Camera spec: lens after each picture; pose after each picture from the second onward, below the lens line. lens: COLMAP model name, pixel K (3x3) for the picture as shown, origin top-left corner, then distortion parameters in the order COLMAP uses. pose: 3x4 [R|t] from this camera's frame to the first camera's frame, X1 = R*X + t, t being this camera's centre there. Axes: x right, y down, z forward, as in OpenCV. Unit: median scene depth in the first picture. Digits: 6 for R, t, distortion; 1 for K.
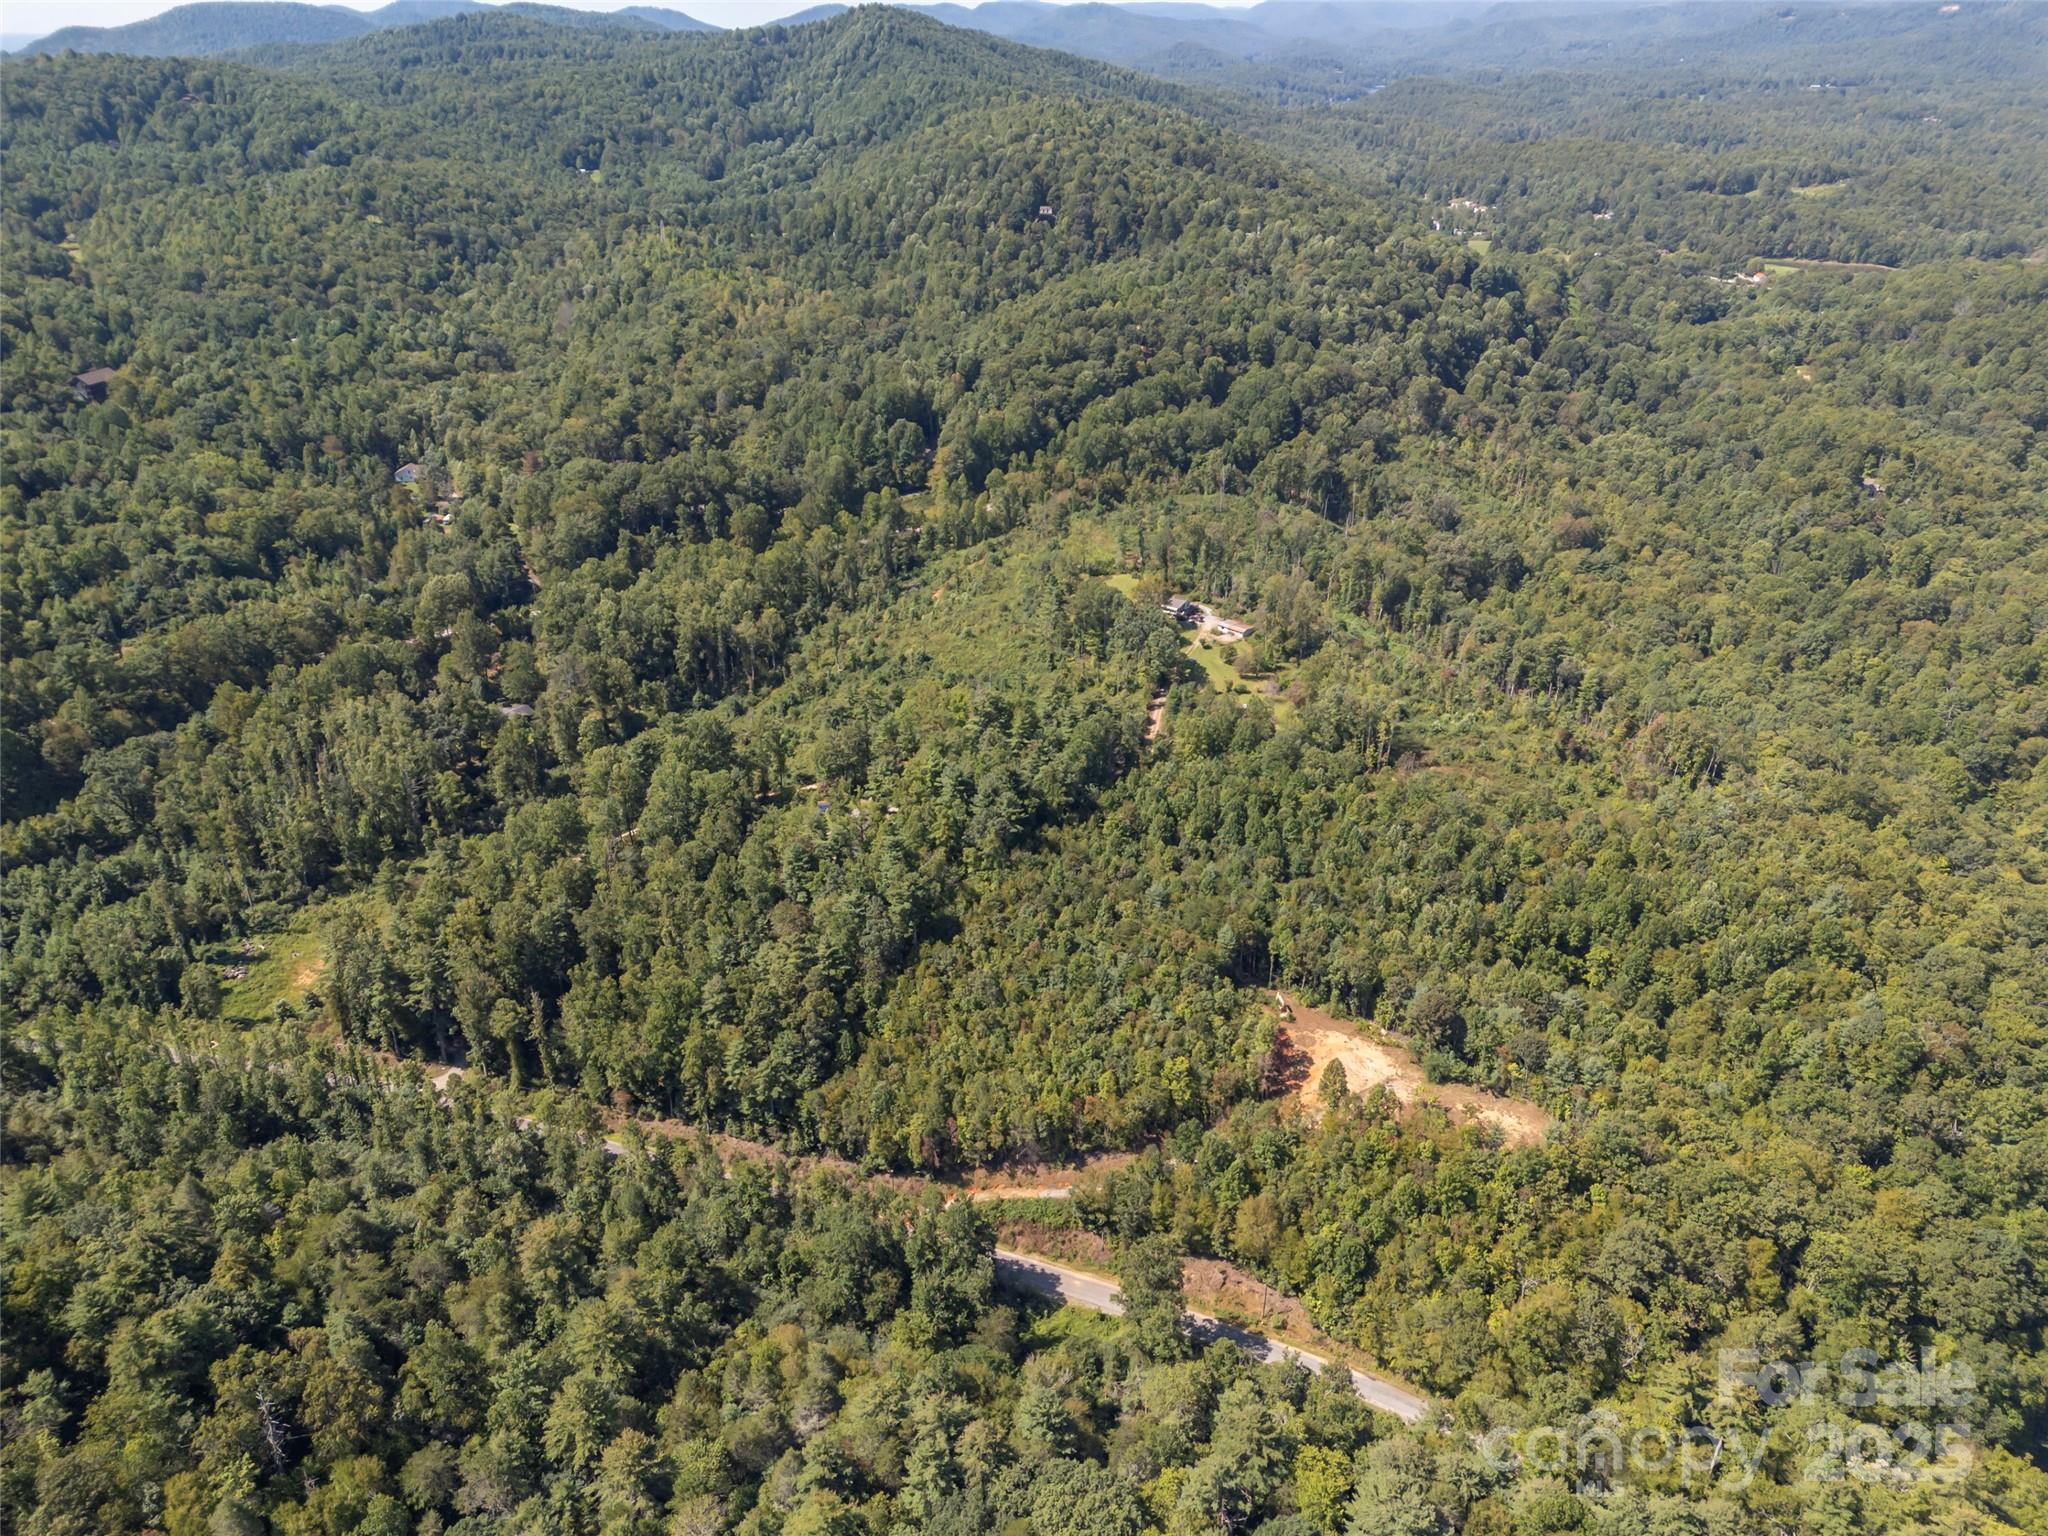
lens RADIAL K [[1493.4, 0, 1025.8], [0, 1493.4, 777.2], [0, 0, 1]] dist [0.098847, -0.069387]
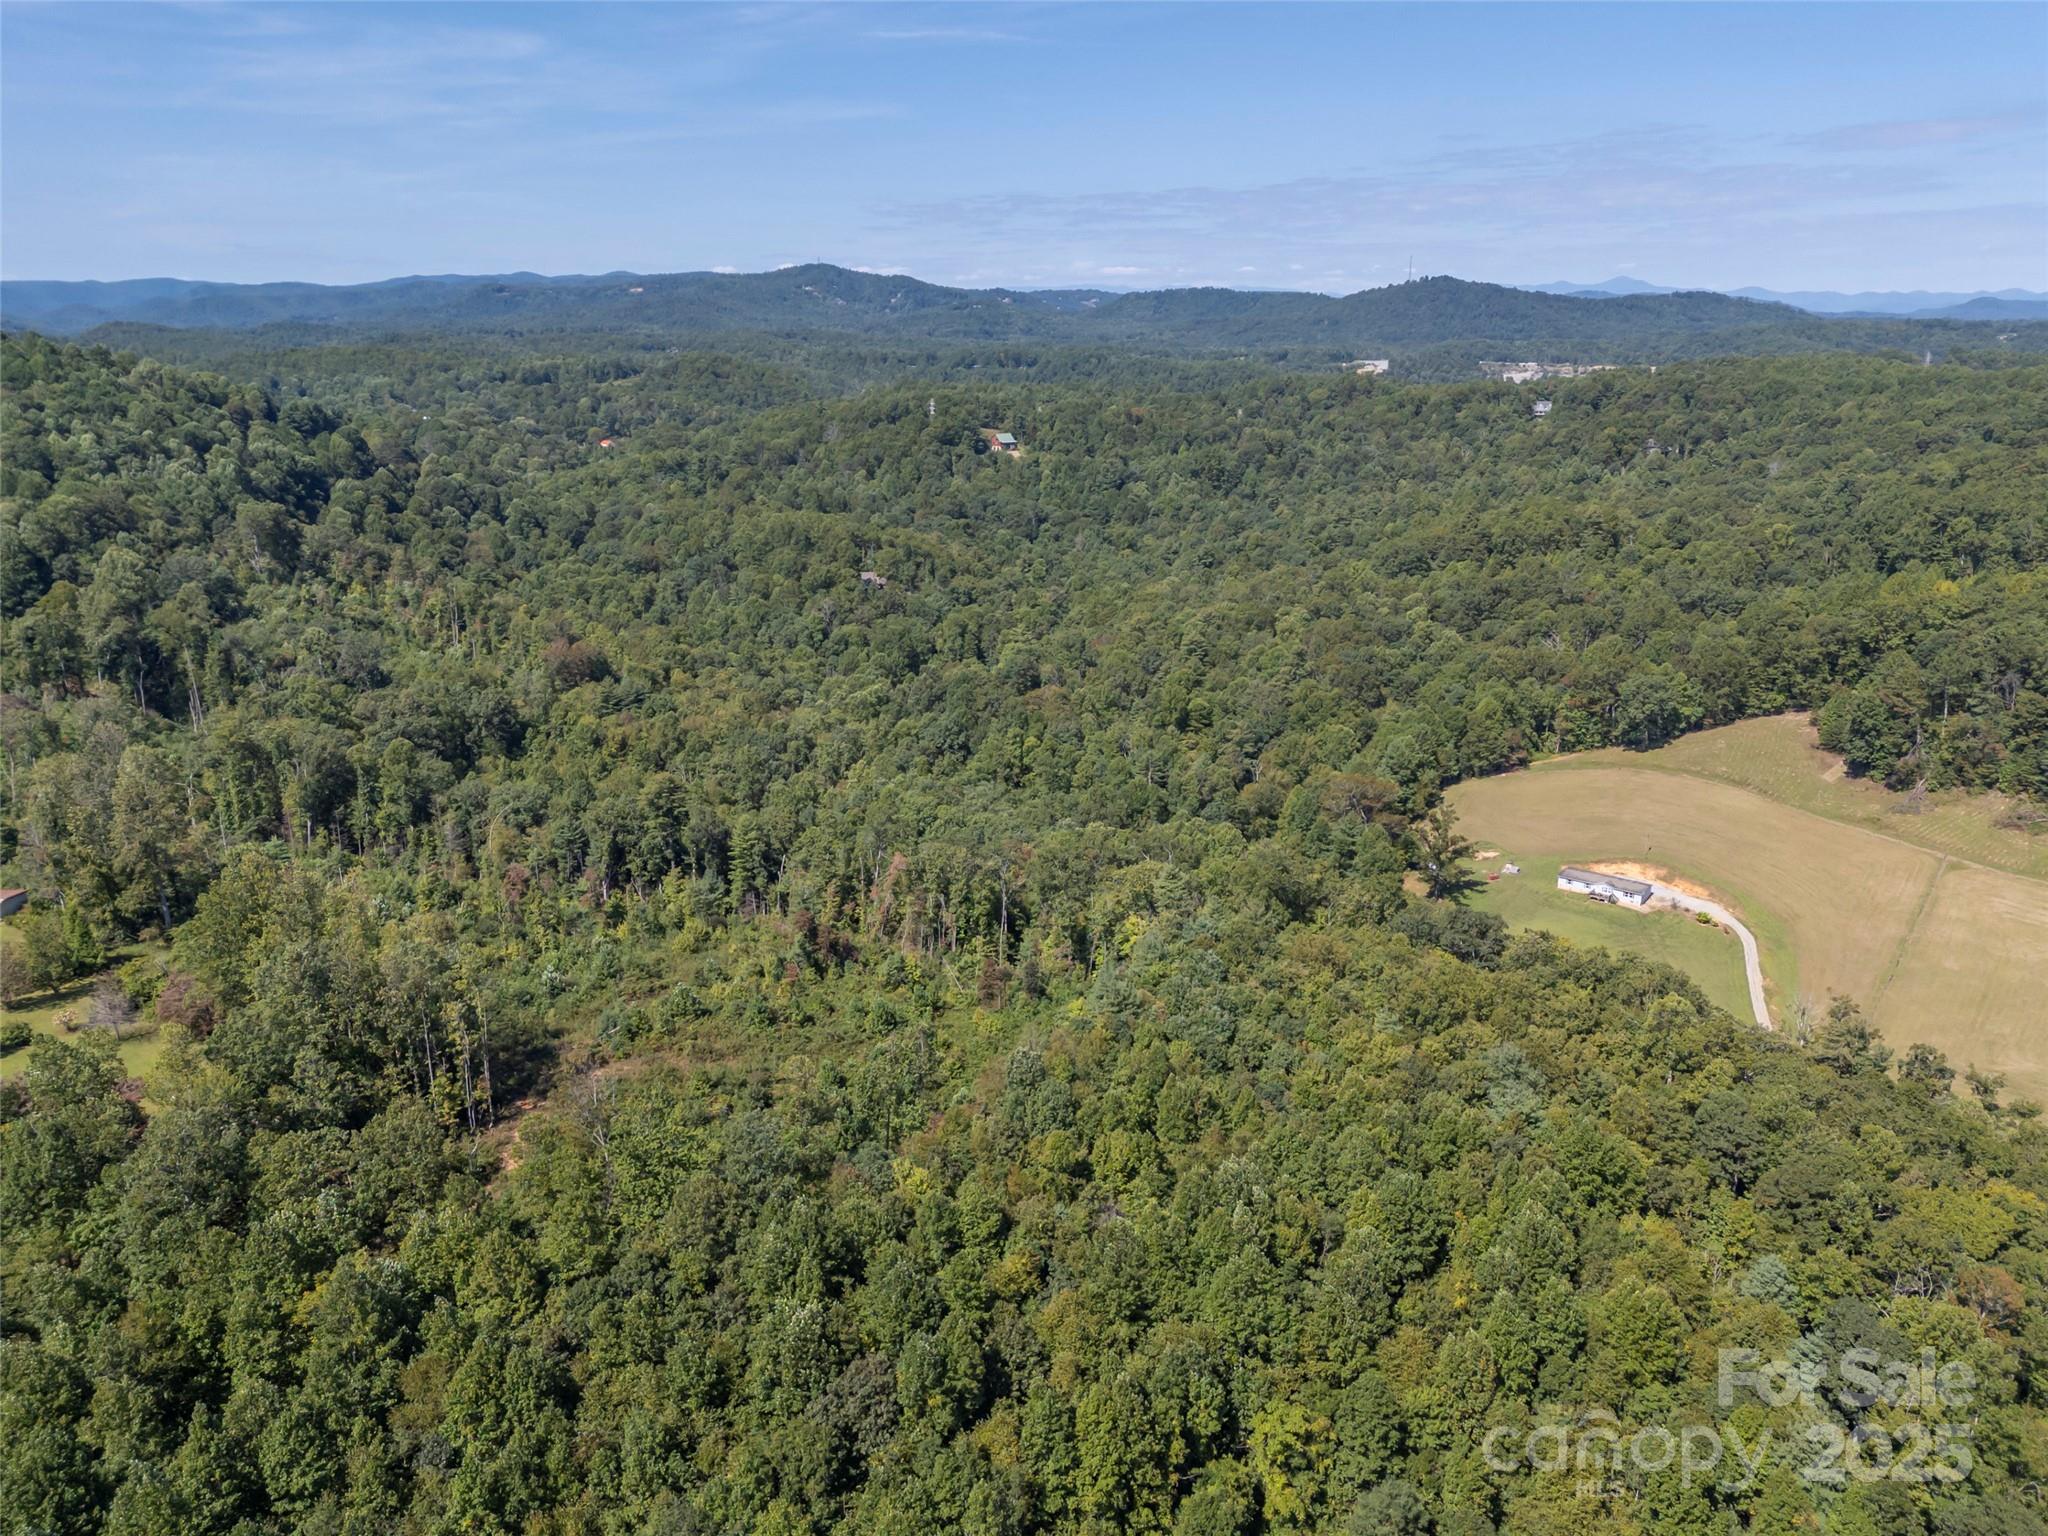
lens RADIAL K [[1493.4, 0, 1019.3], [0, 1493.4, 772.7], [0, 0, 1]] dist [0.098847, -0.069387]
pose [[0.737440, -0.191658, 0.647650, 0.103262], [0.300175, 0.951991, -0.060070, -0.025889], [-0.605043, 0.238706, 0.759567, 0.599745]]
